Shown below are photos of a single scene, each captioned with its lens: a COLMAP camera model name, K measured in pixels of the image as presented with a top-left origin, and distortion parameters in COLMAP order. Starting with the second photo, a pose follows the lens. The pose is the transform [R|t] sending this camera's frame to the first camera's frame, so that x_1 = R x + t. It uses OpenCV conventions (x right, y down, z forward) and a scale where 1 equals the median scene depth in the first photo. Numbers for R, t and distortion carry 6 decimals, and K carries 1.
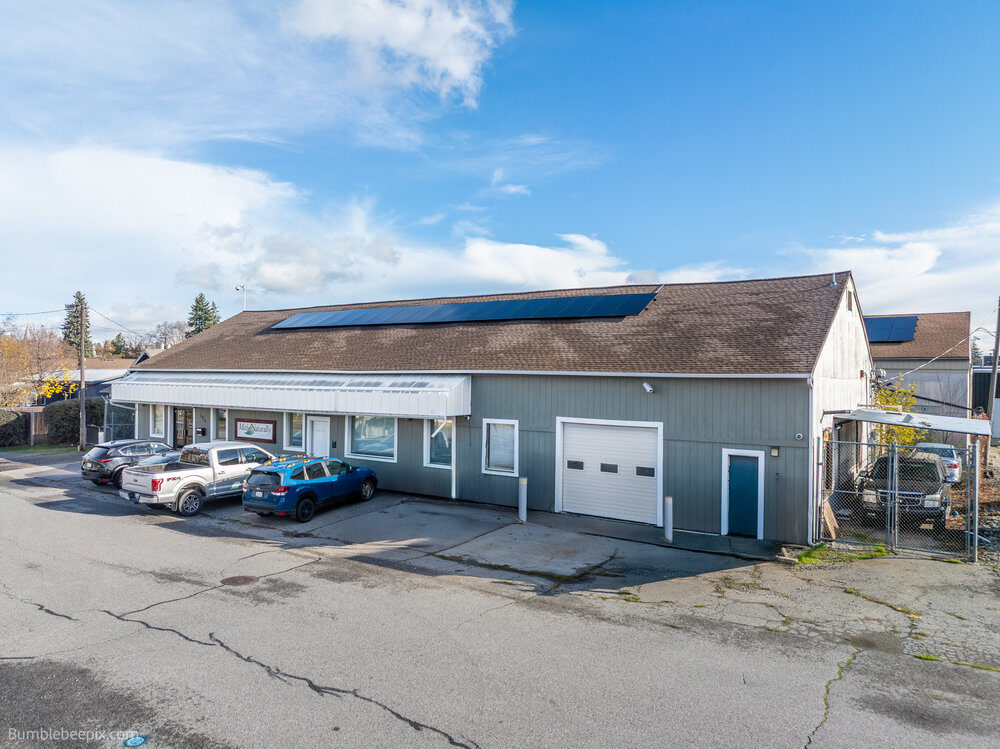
lens RADIAL K [[717.8, 0, 500.0], [0, 717.8, 374.5], [0, 0, 1]] dist [-0.045717, 0.007048]
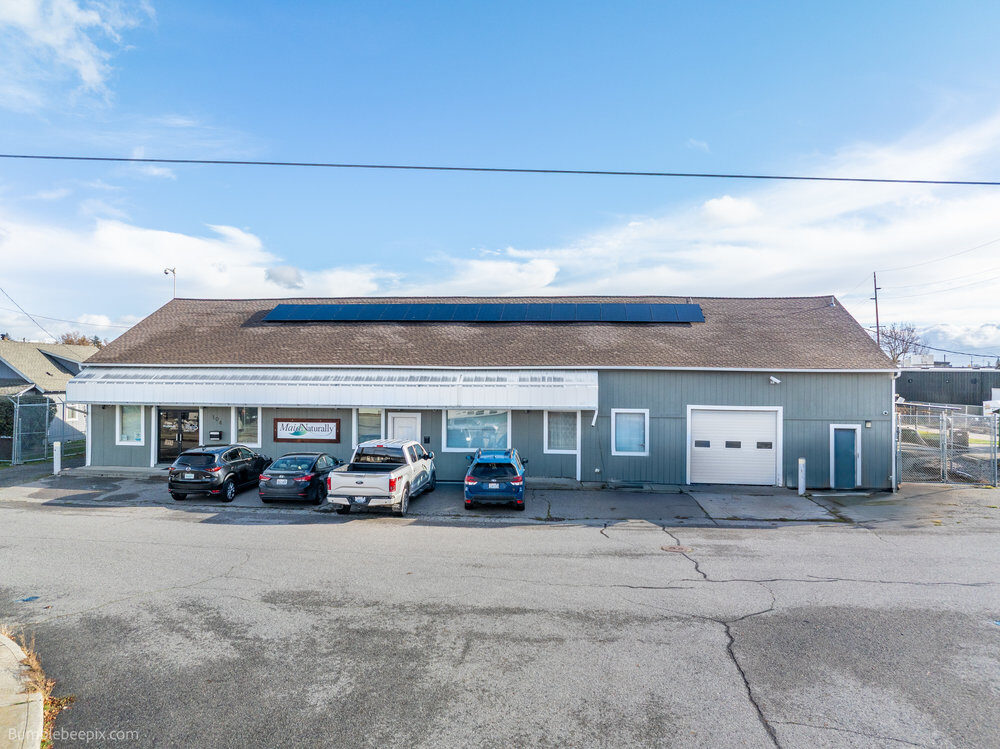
lens RADIAL K [[717.8, 0, 500.0], [0, 717.8, 374.5], [0, 0, 1]] dist [-0.045717, 0.007048]
pose [[0.880948, 0.000477, 0.473214, -0.713694], [-0.000492, 1.000000, -0.000092, 0.007368], [-0.473214, -0.000152, 0.880948, 0.080216]]
